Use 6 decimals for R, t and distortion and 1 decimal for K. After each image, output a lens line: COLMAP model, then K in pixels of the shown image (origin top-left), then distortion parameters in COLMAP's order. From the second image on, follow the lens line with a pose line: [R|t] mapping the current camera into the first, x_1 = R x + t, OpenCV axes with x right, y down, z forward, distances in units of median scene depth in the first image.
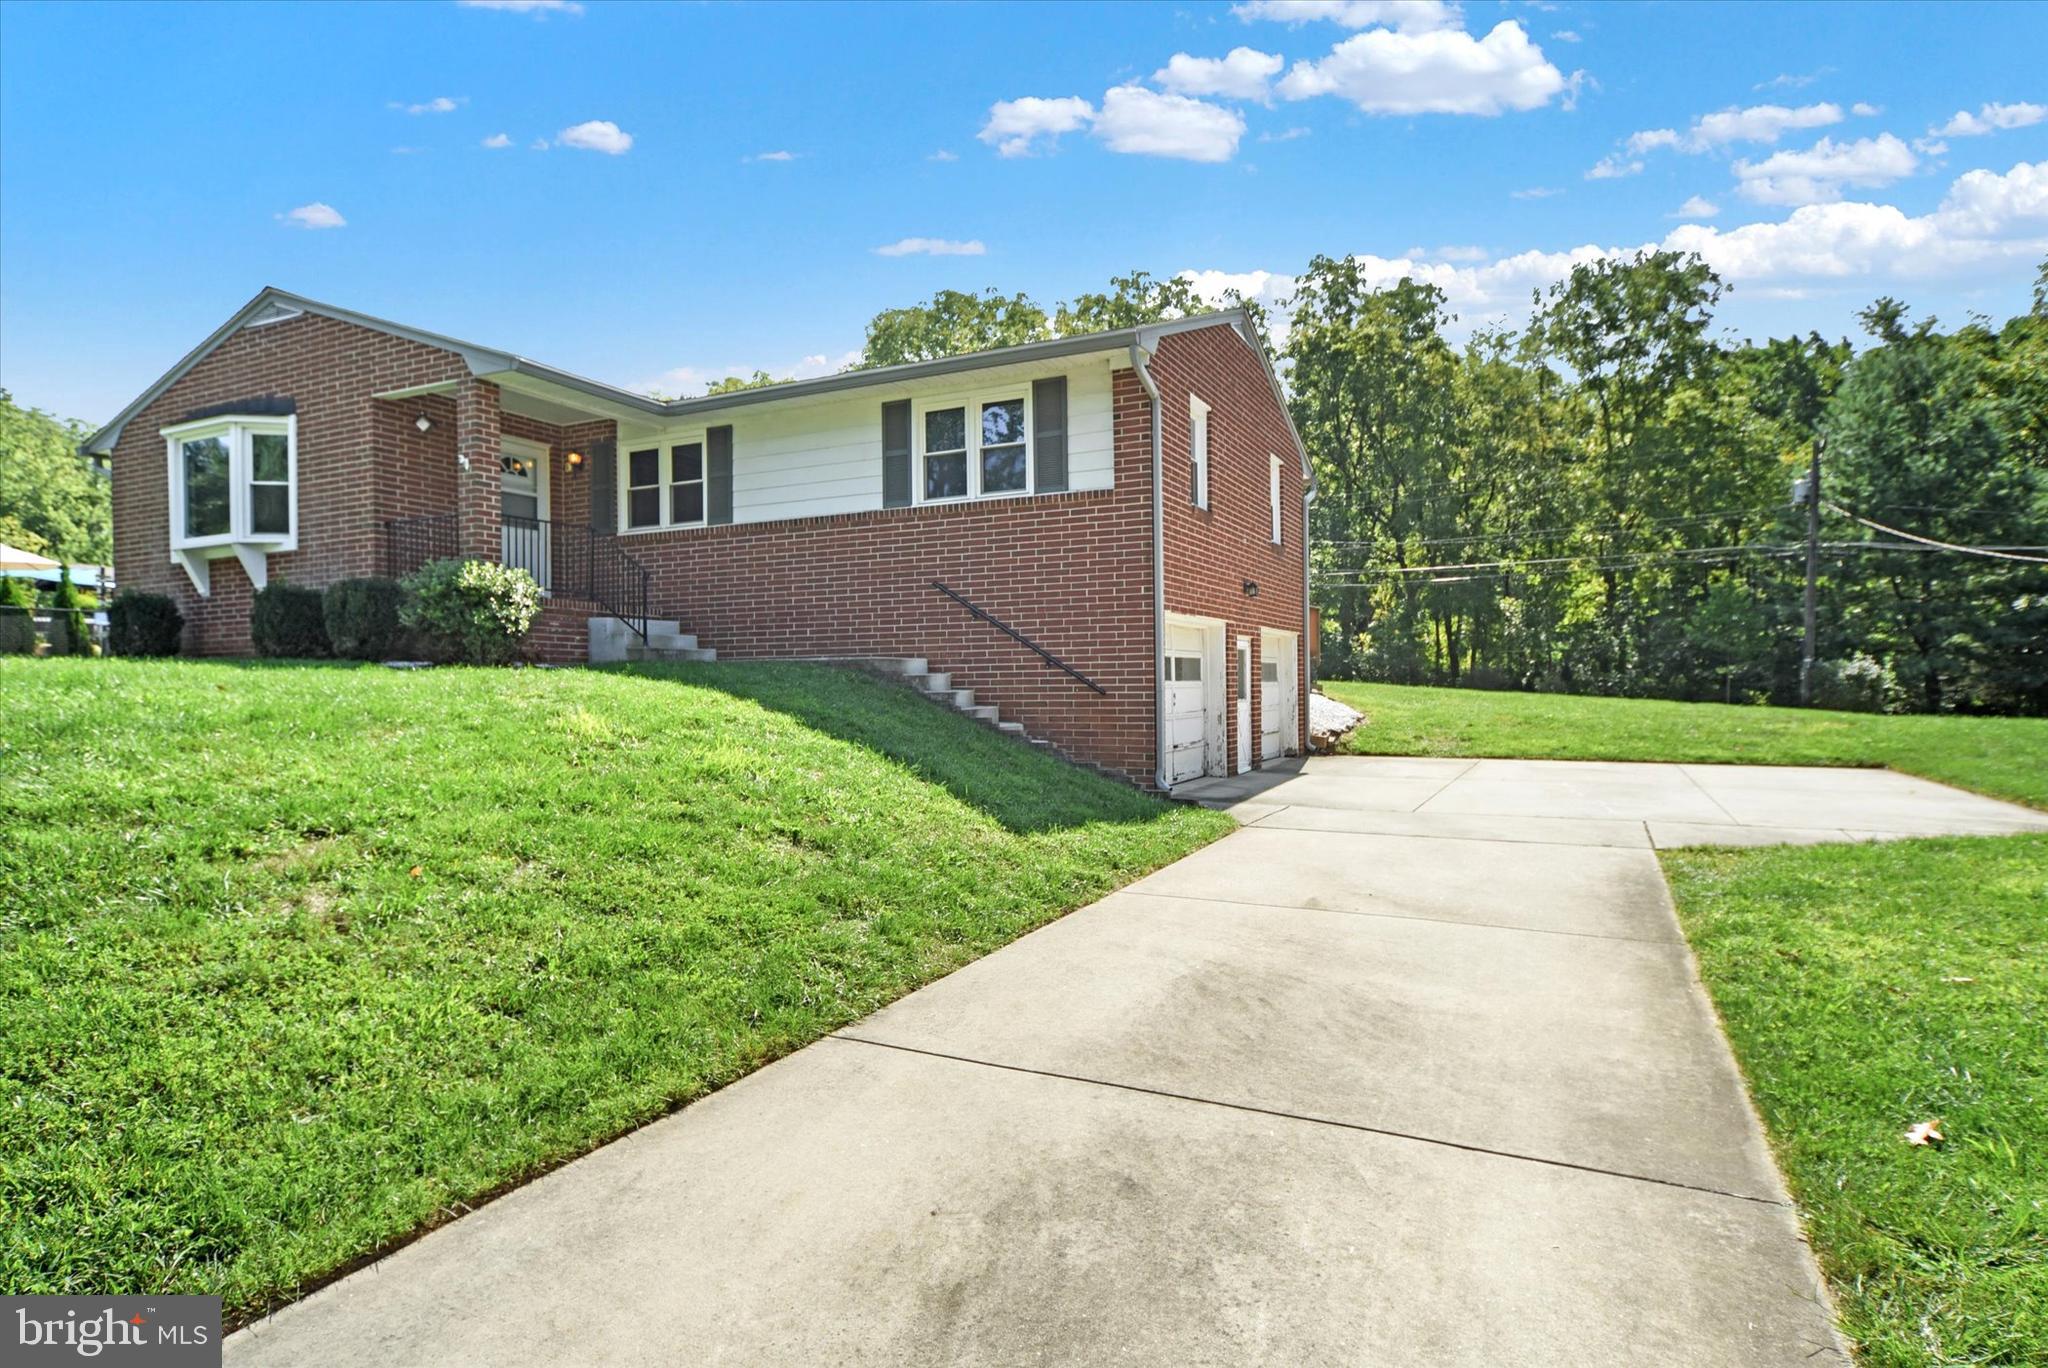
lens RADIAL K [[1072.9, 0, 1024.0], [0, 1072.9, 684.0], [0, 0, 1]] dist [-0.010351, 0.002441]
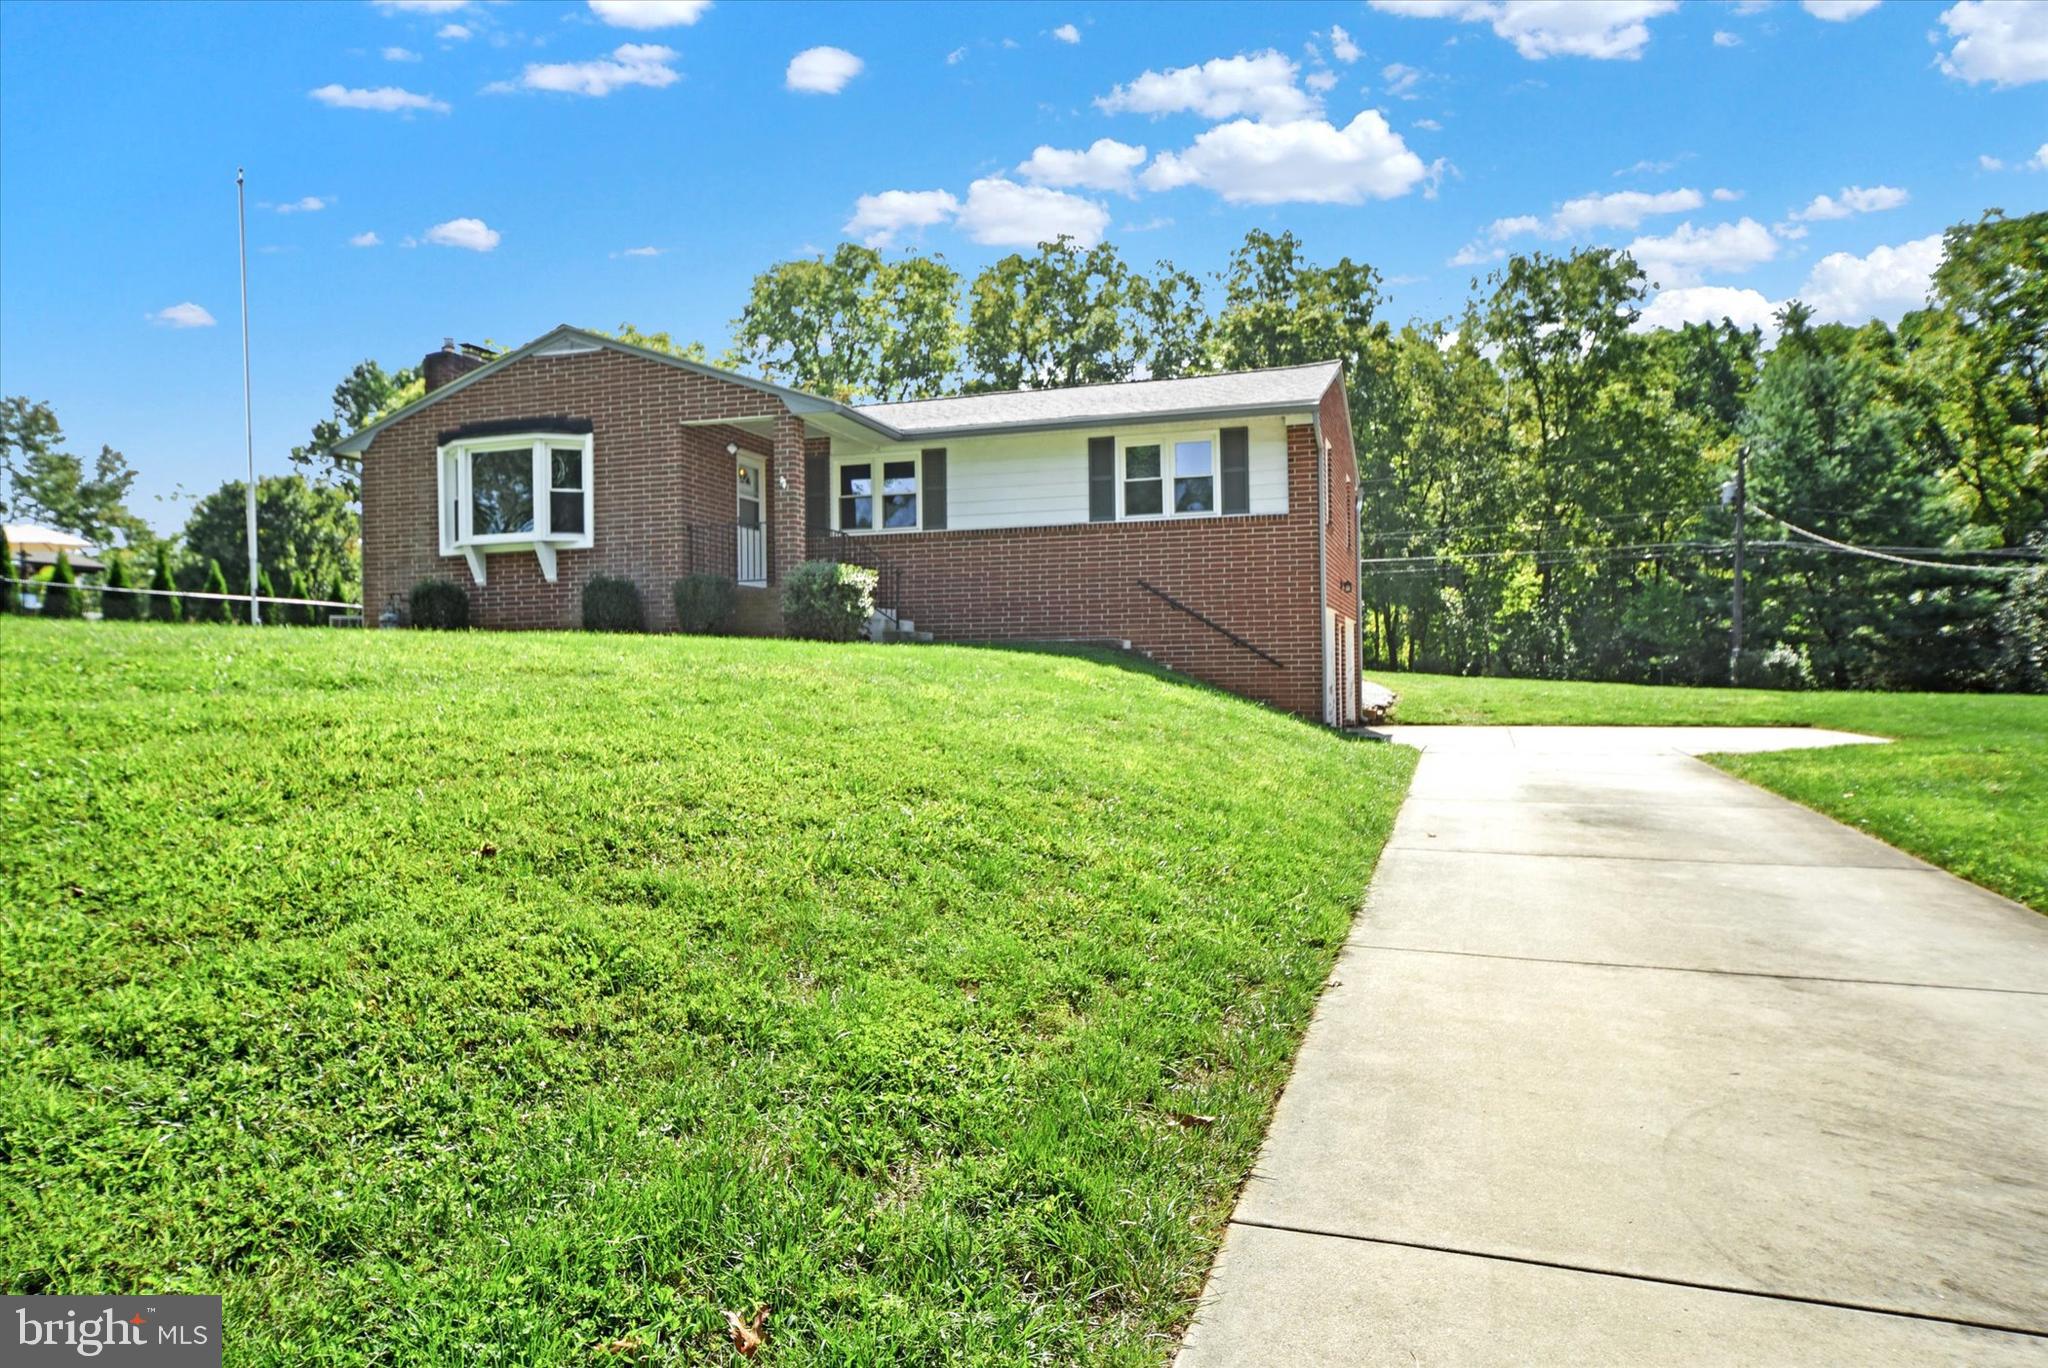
lens RADIAL K [[1276.9, 0, 1022.2], [0, 1276.9, 665.1], [0, 0, 1]] dist [-0.007772, -0.001594]
pose [[0.990913, 0.000242, 0.134507, -0.290435], [0.001584, 0.999908, -0.013471, 0.017891], [-0.134498, 0.013562, 0.990821, -0.336285]]
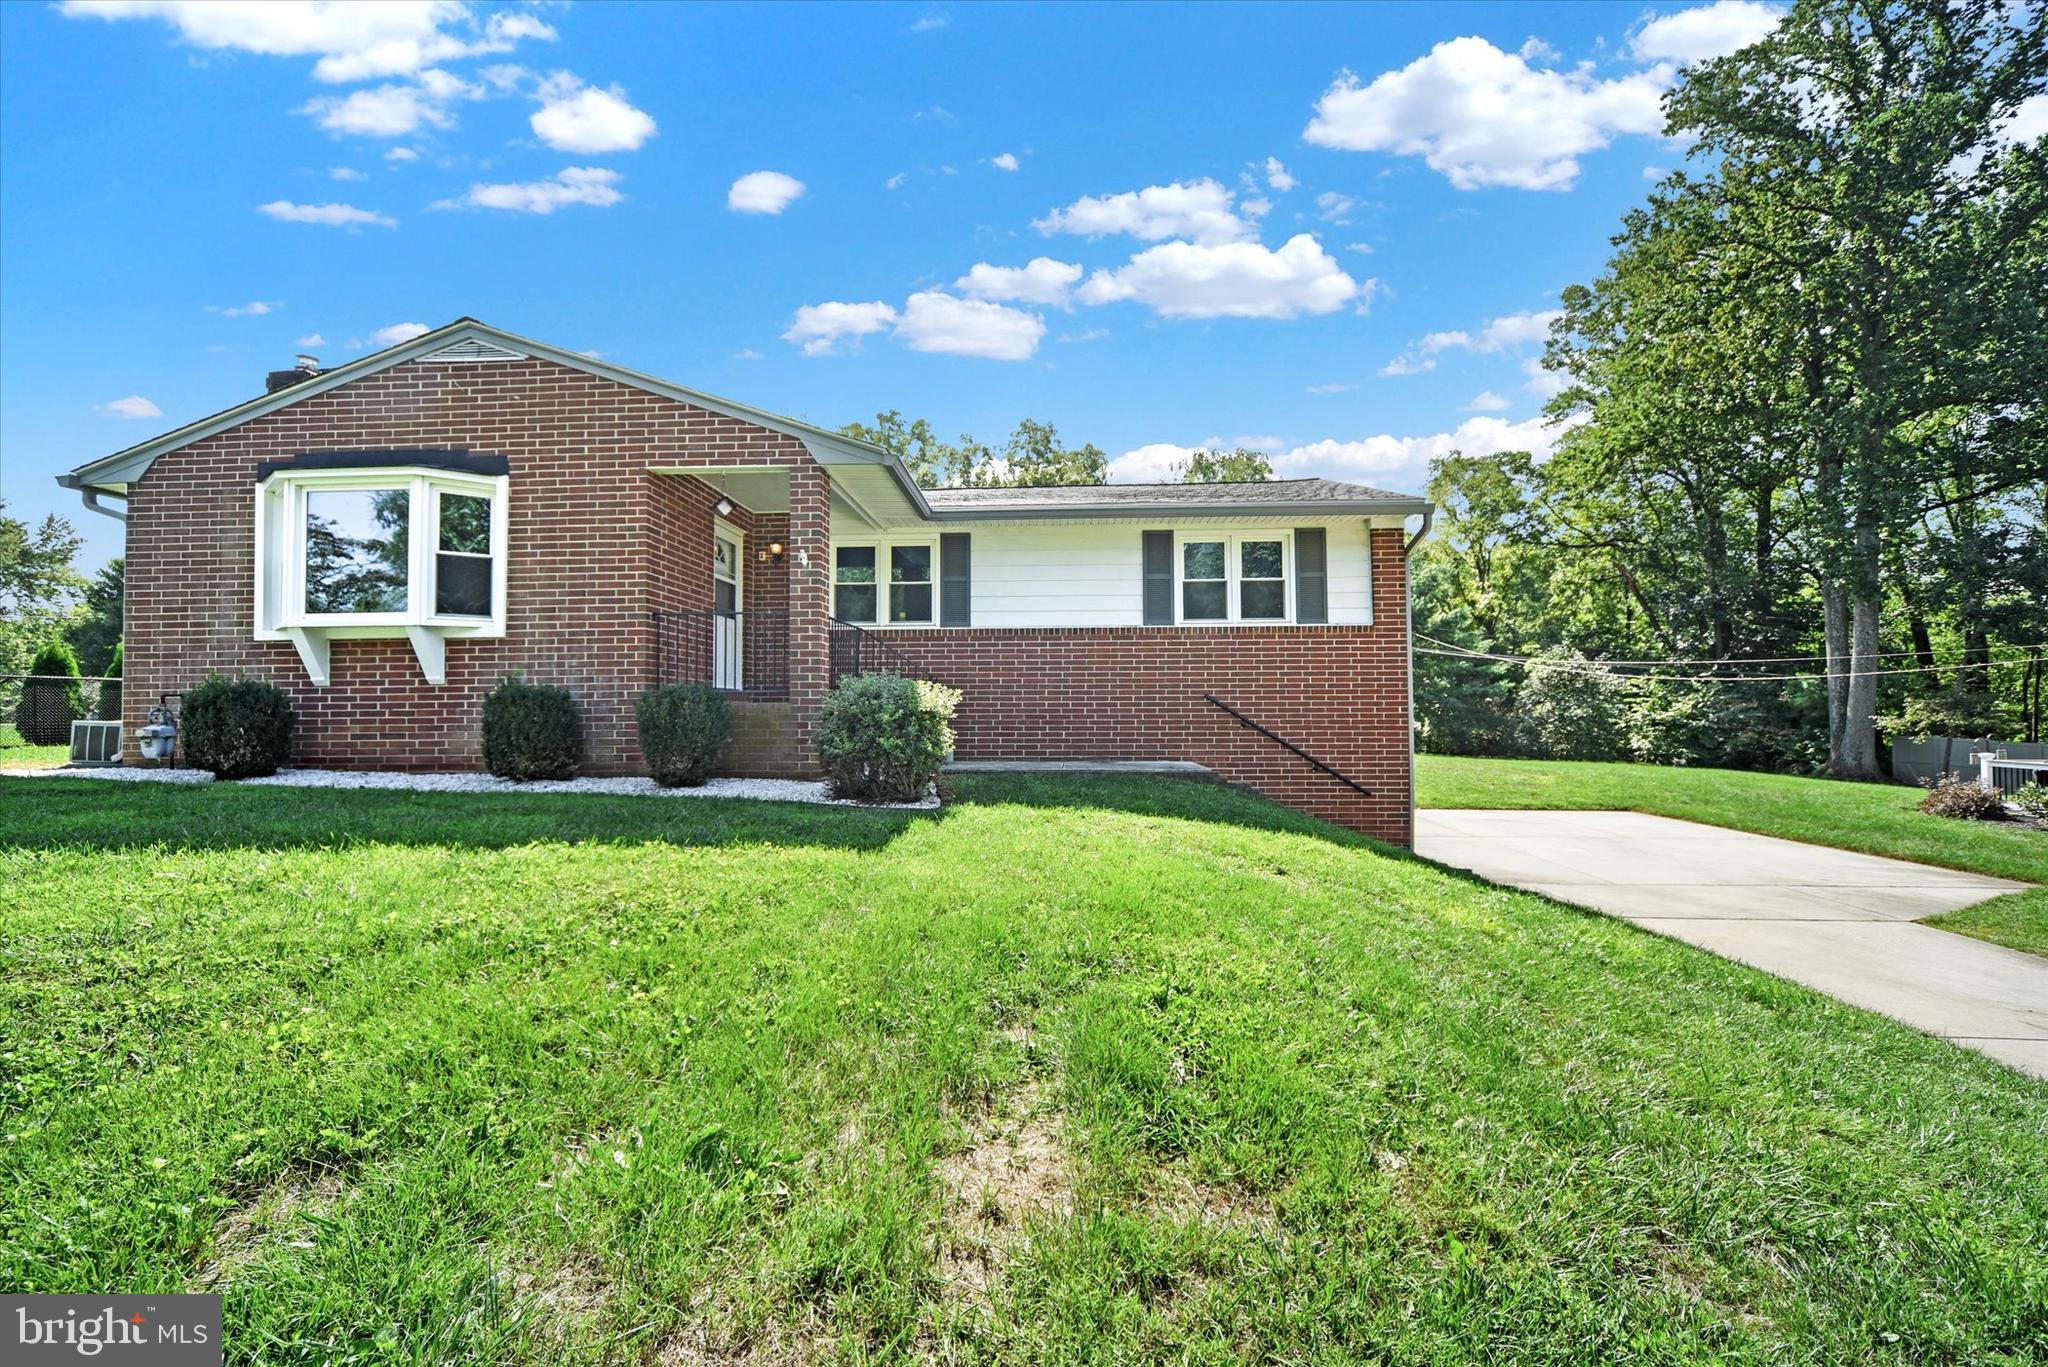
lens RADIAL K [[783.2, 0, 1024.0], [0, 783.2, 683.5], [0, 0, 1]] dist [-0.013264, 0.000139]
pose [[0.924310, 0.019855, 0.381126, -0.390735], [-0.006124, 0.999289, -0.037206, -0.050714], [-0.381594, 0.032056, 0.923774, 0.210660]]
